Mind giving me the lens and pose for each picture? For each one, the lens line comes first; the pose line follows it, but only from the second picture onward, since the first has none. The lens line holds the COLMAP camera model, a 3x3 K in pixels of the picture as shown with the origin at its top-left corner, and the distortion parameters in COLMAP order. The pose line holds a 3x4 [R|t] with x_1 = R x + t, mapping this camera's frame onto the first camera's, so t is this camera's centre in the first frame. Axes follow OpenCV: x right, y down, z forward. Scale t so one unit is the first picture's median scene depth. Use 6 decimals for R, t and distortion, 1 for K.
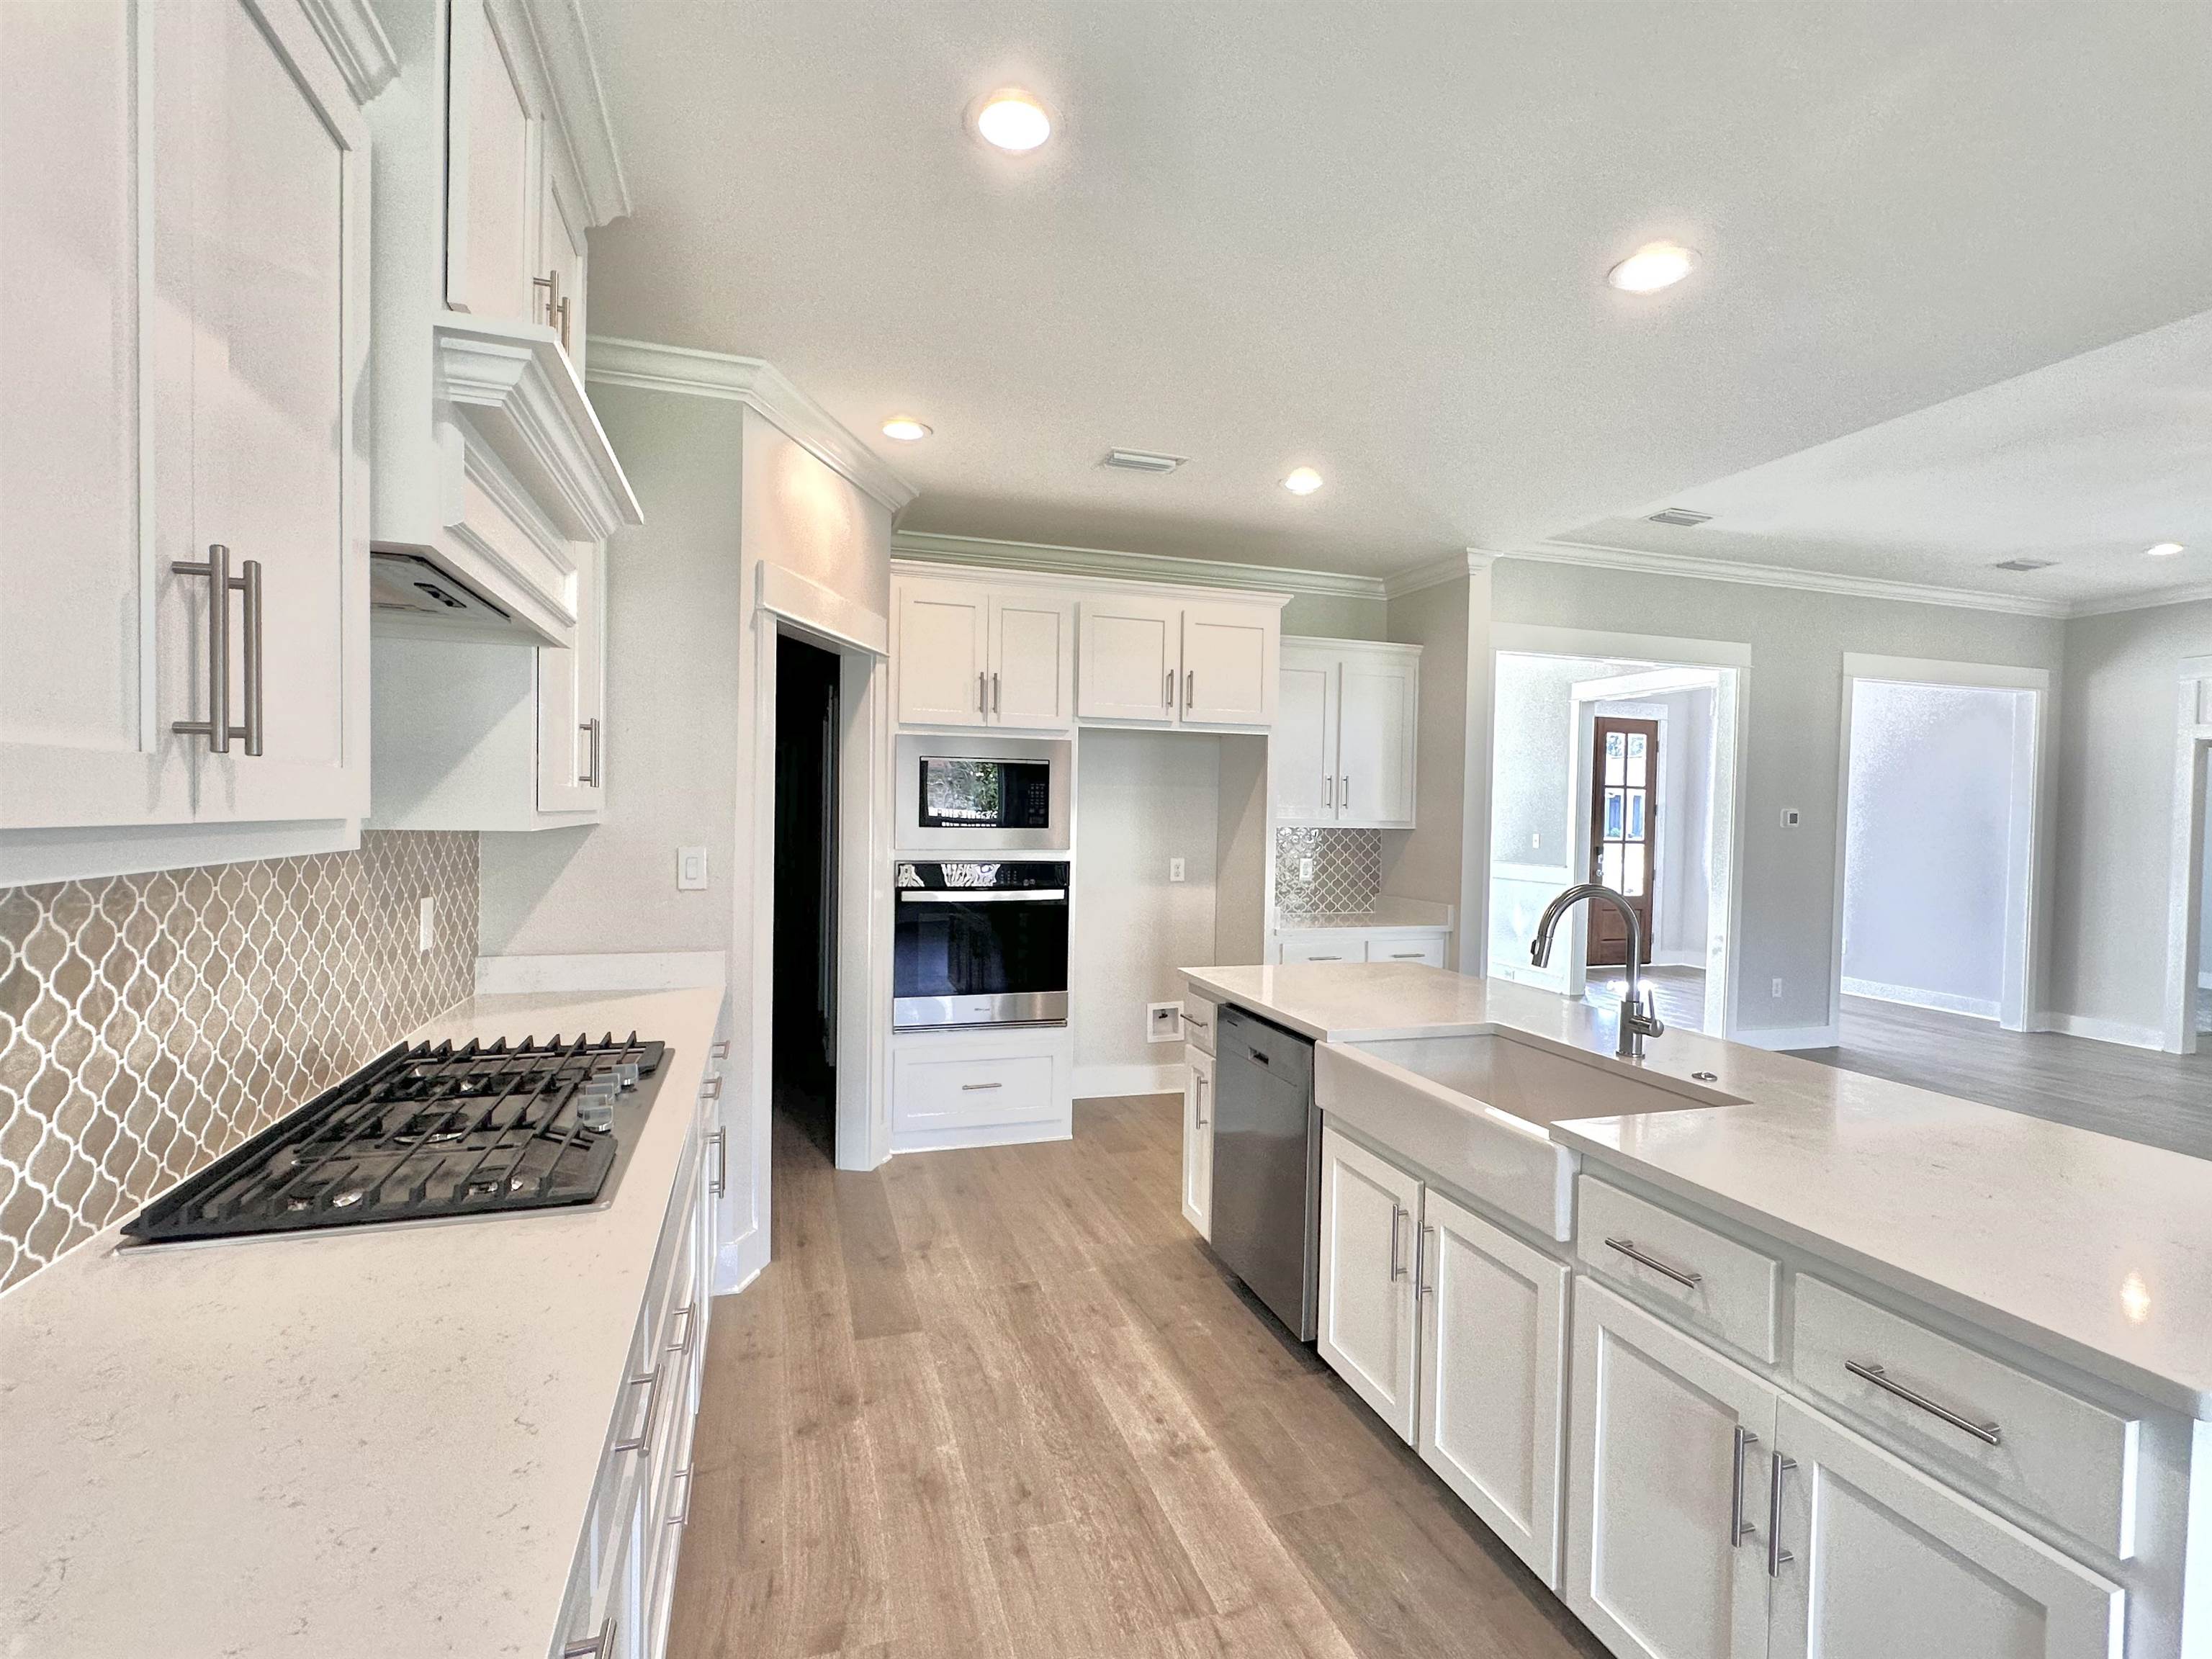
lens RADIAL K [[1042.0, 0, 1106.0], [0, 1042.0, 829.5], [0, 0, 1]] dist [0.003574, 0.000474]
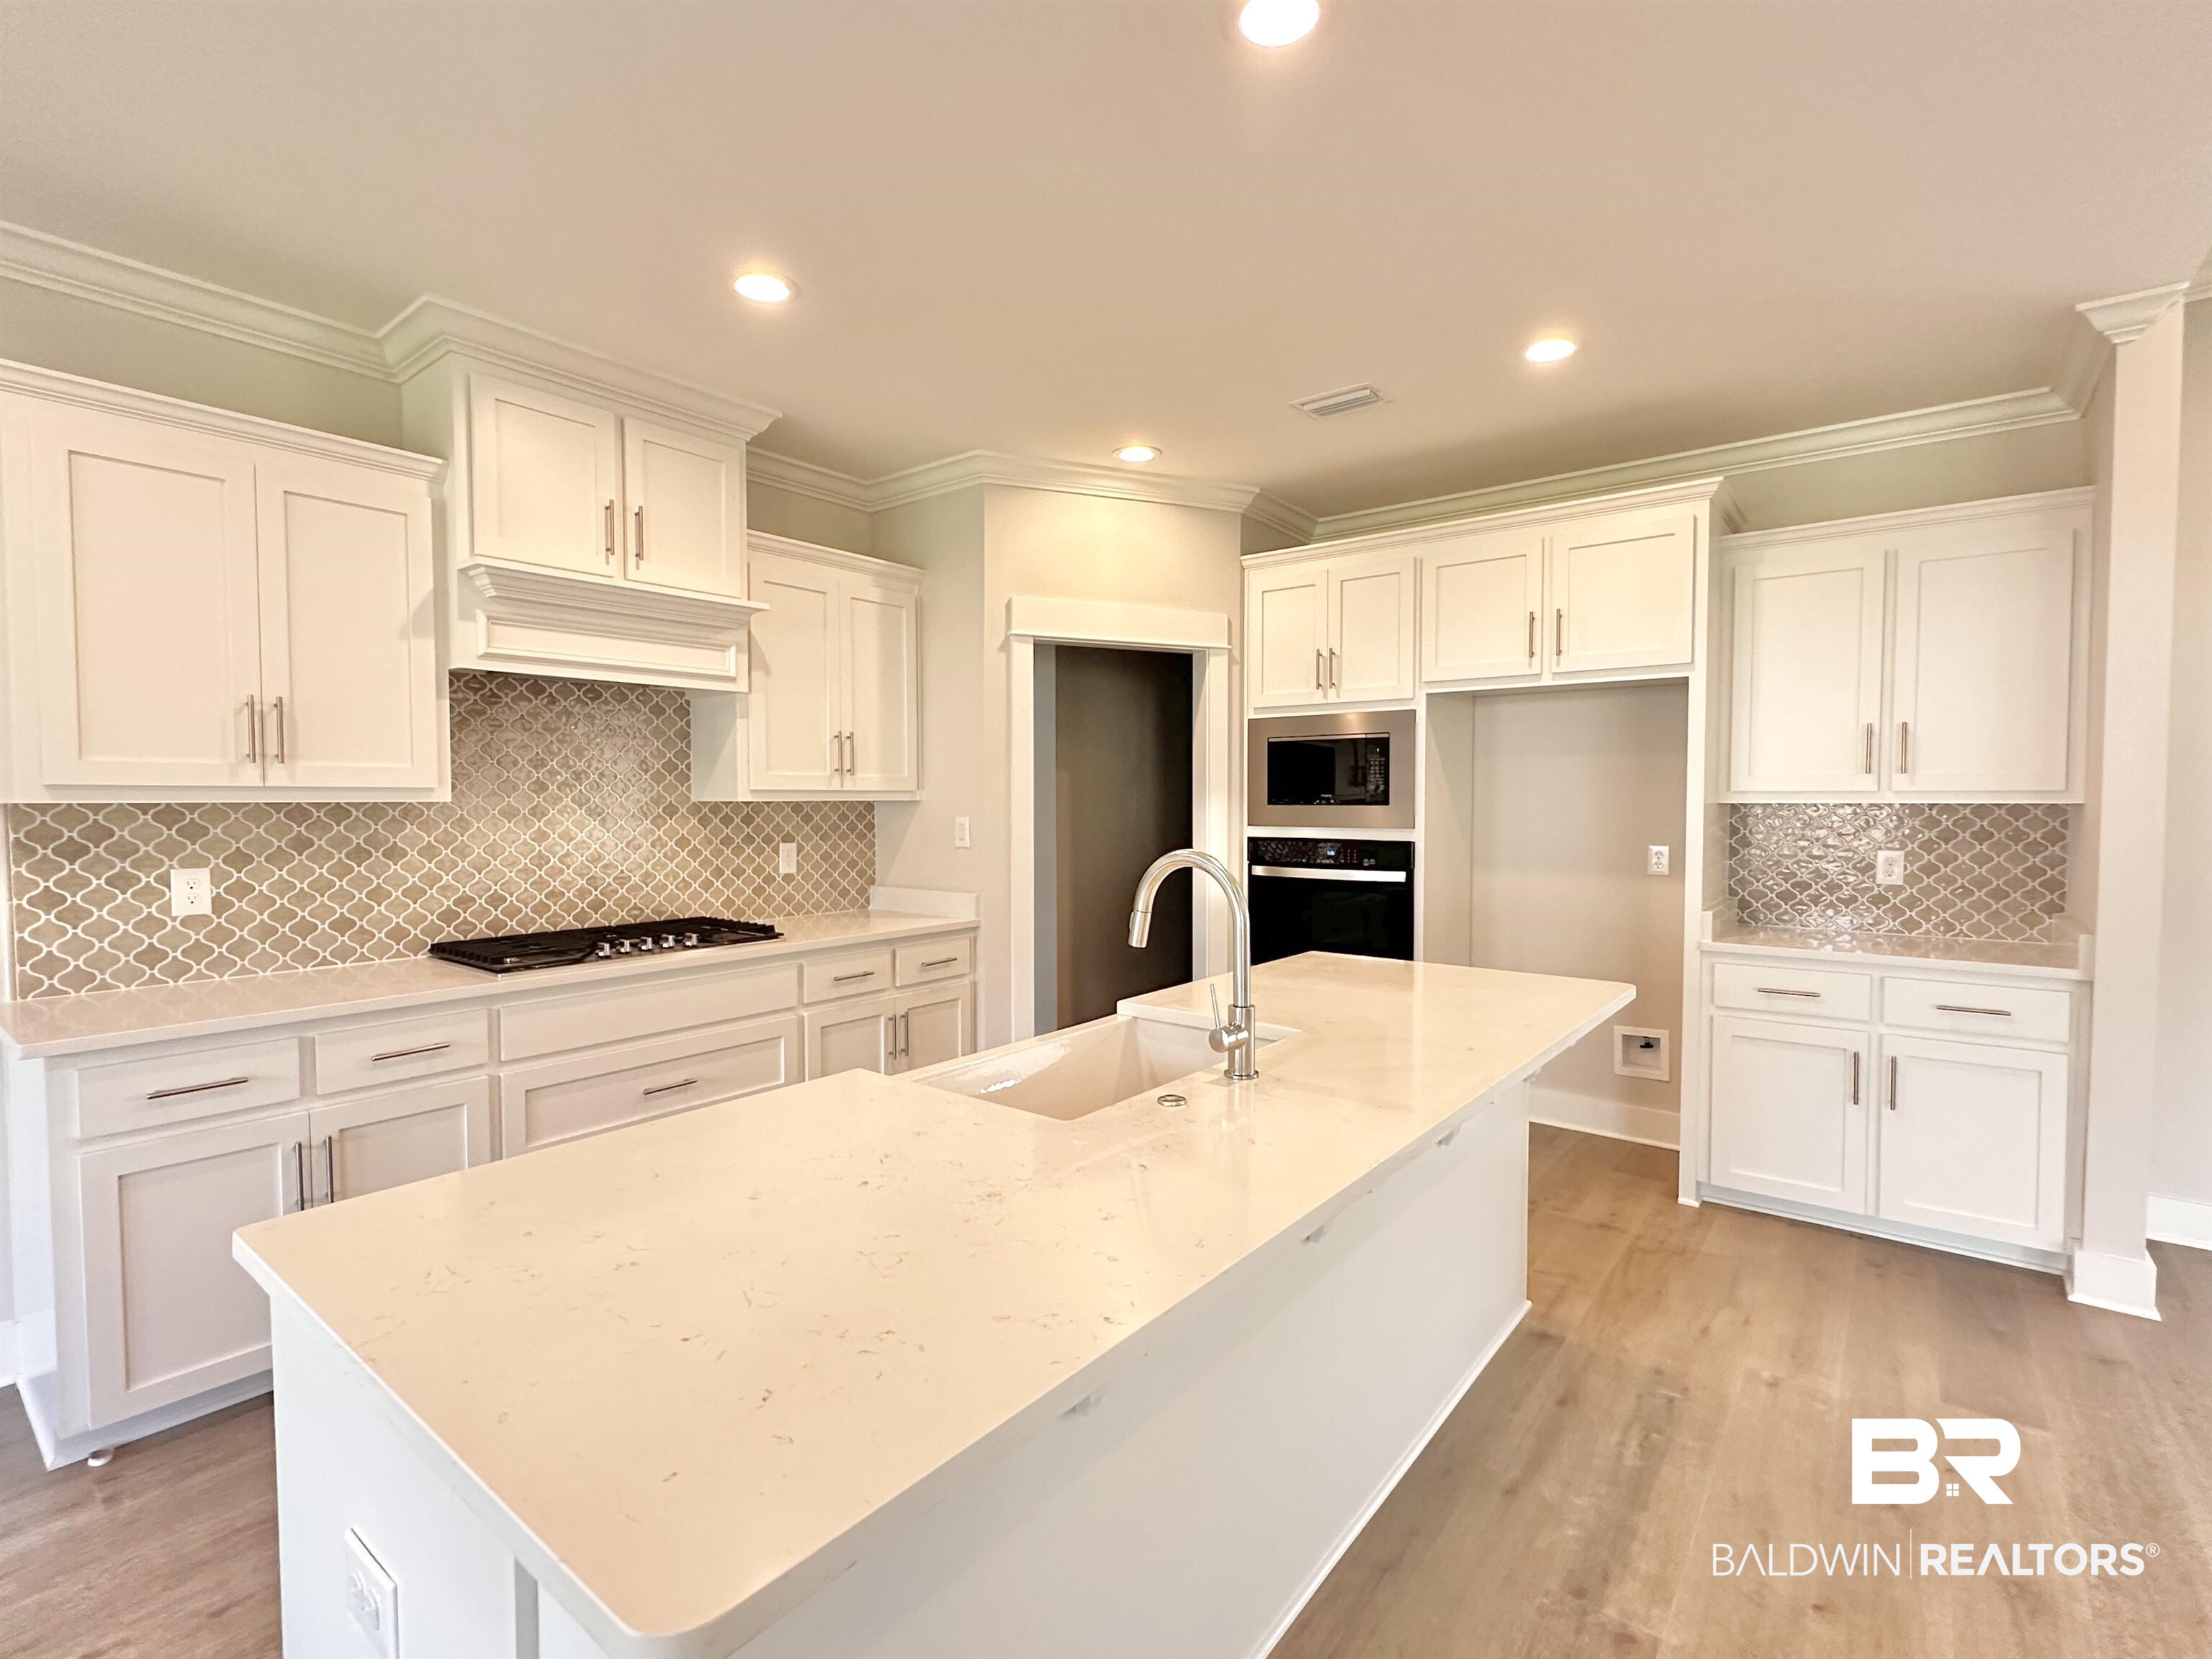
lens RADIAL K [[1042.0, 0, 1106.0], [0, 1042.0, 829.5], [0, 0, 1]] dist [0.003574, 0.000474]
pose [[0.557882, 0.010439, -0.829855, 0.571005], [-0.005318, 0.999945, 0.009004, 0.013137], [0.829903, -0.000610, 0.557907, 0.262271]]
